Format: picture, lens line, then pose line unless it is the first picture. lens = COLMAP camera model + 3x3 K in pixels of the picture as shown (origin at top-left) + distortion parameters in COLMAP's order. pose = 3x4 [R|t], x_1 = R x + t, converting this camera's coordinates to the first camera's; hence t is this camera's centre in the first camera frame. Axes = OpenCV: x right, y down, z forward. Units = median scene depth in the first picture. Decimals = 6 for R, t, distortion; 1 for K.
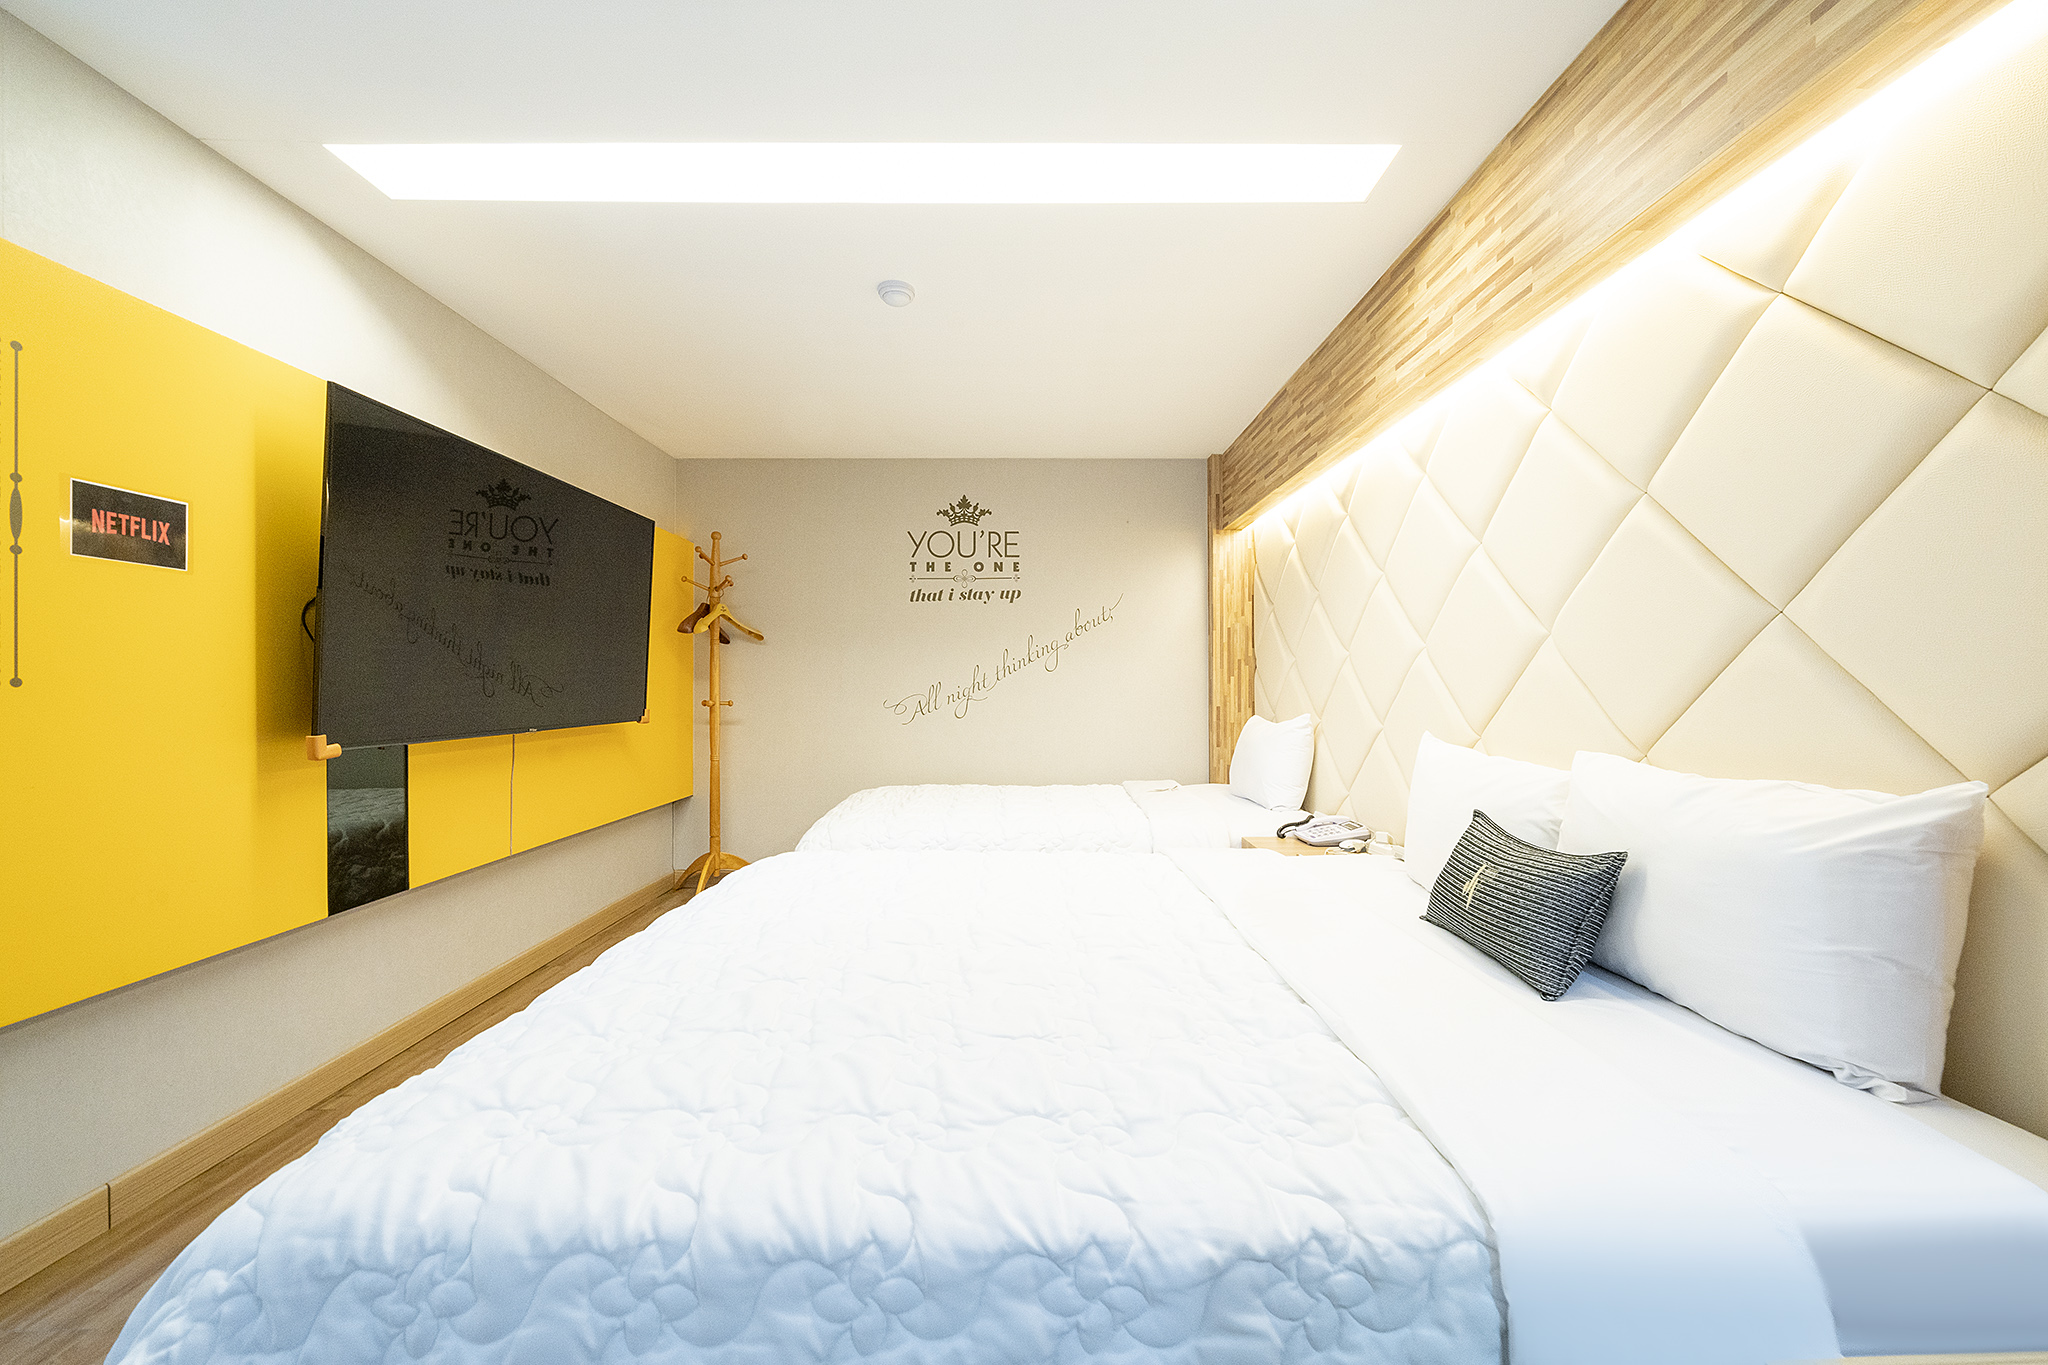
lens RADIAL K [[740.0, 0, 1031.9], [0, 740.0, 724.7], [0, 0, 1]] dist [-0.002371, -0.000151]
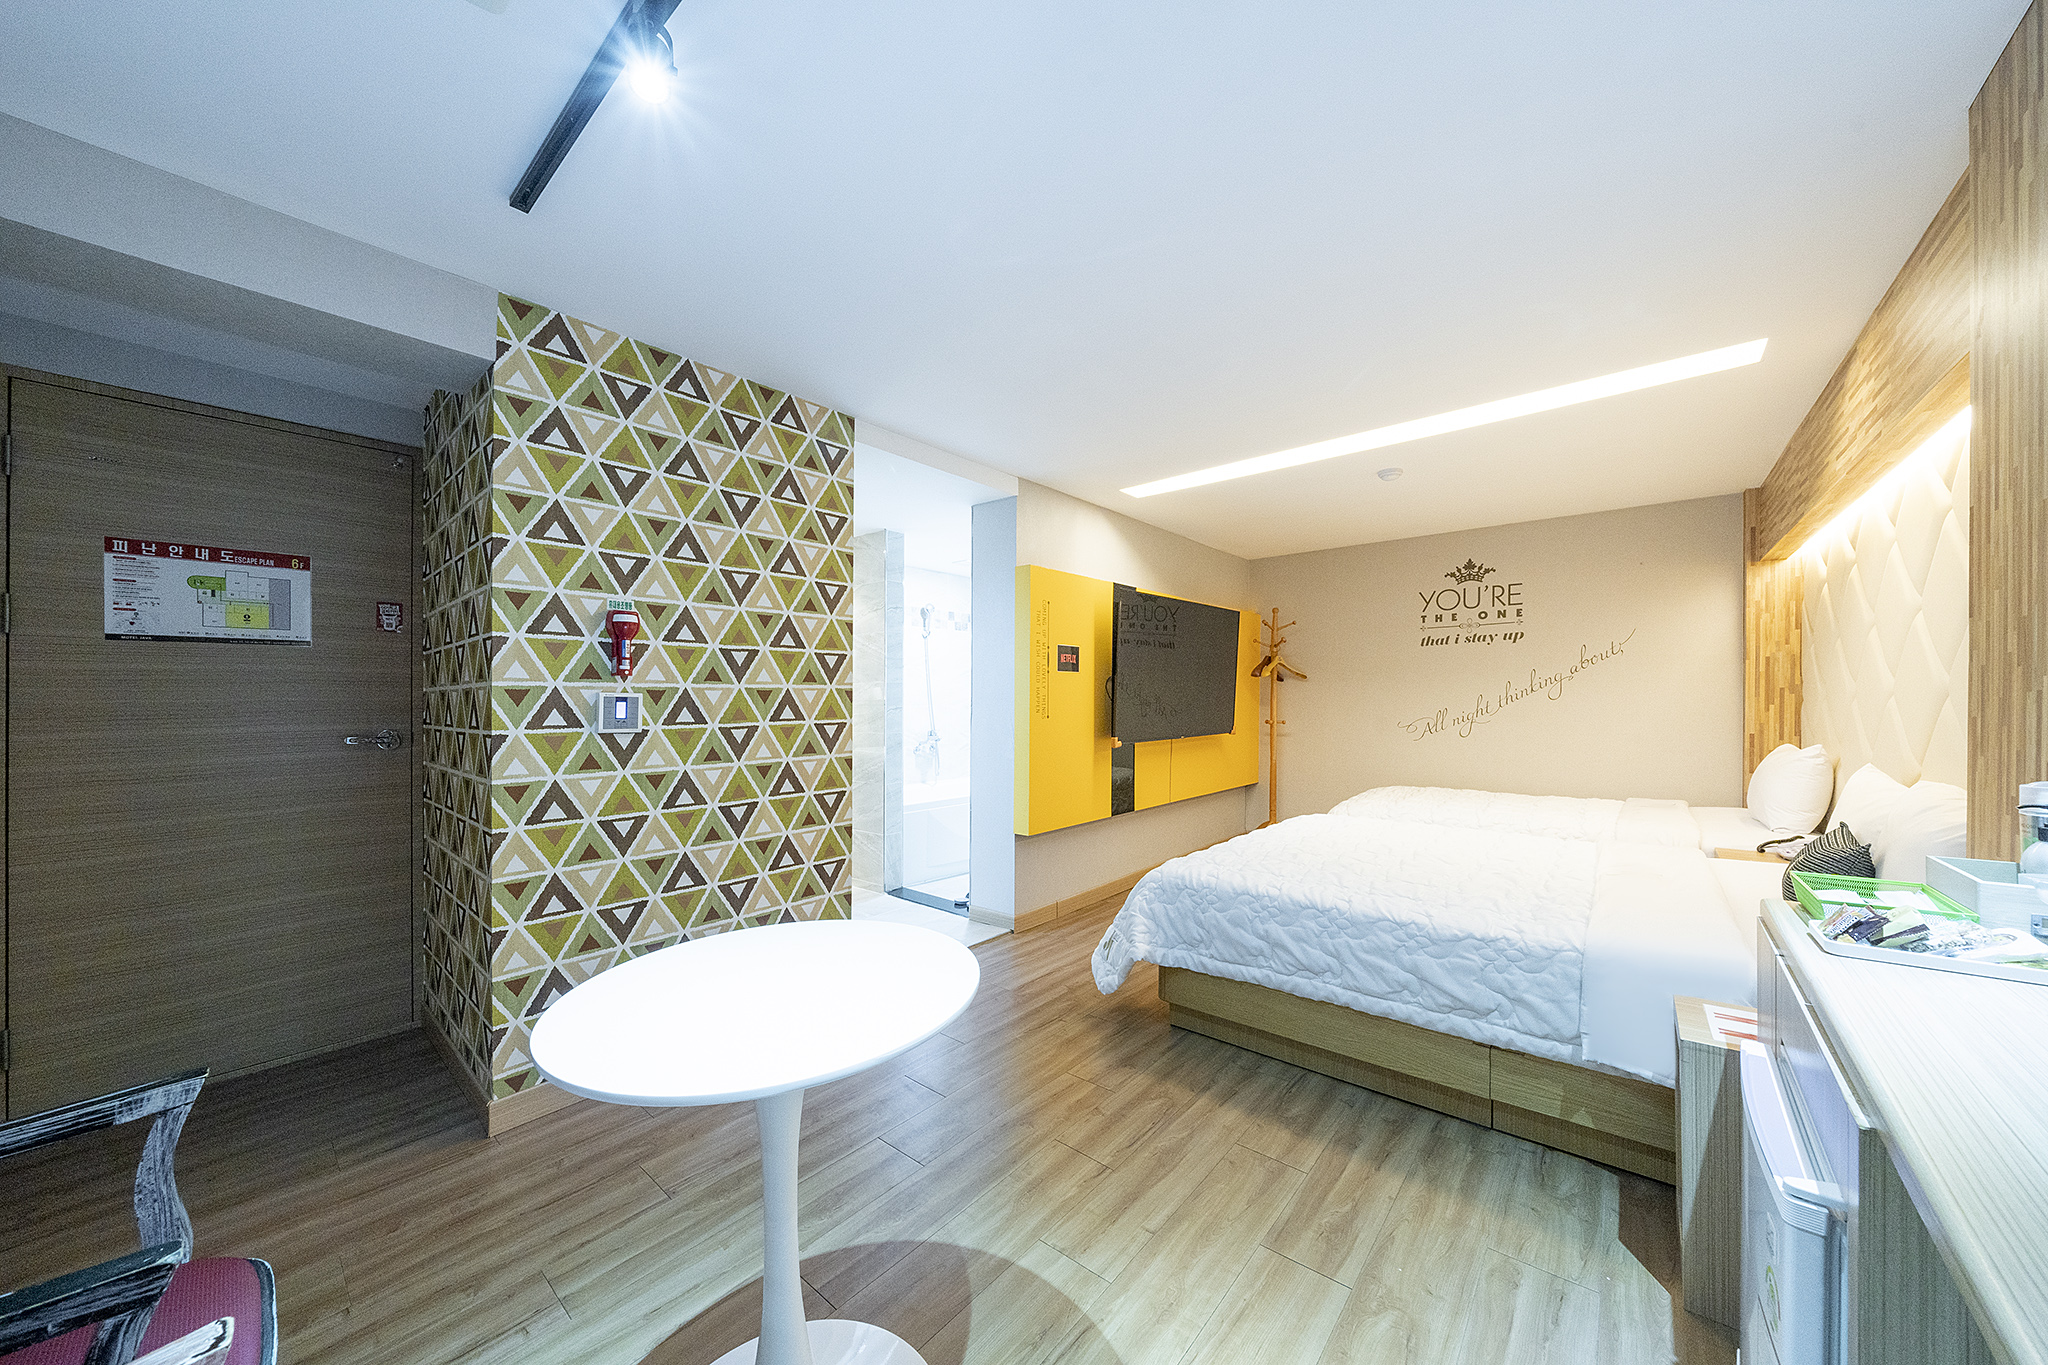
lens RADIAL K [[716.7, 0, 1014.5], [0, 716.7, 688.1], [0, 0, 1]] dist [-0.006928, -0.000020]
pose [[0.738947, -0.013505, -0.673629, 0.186075], [-0.029037, 0.998232, -0.051865, -0.007950], [0.673138, 0.057886, 0.737248, -0.491783]]
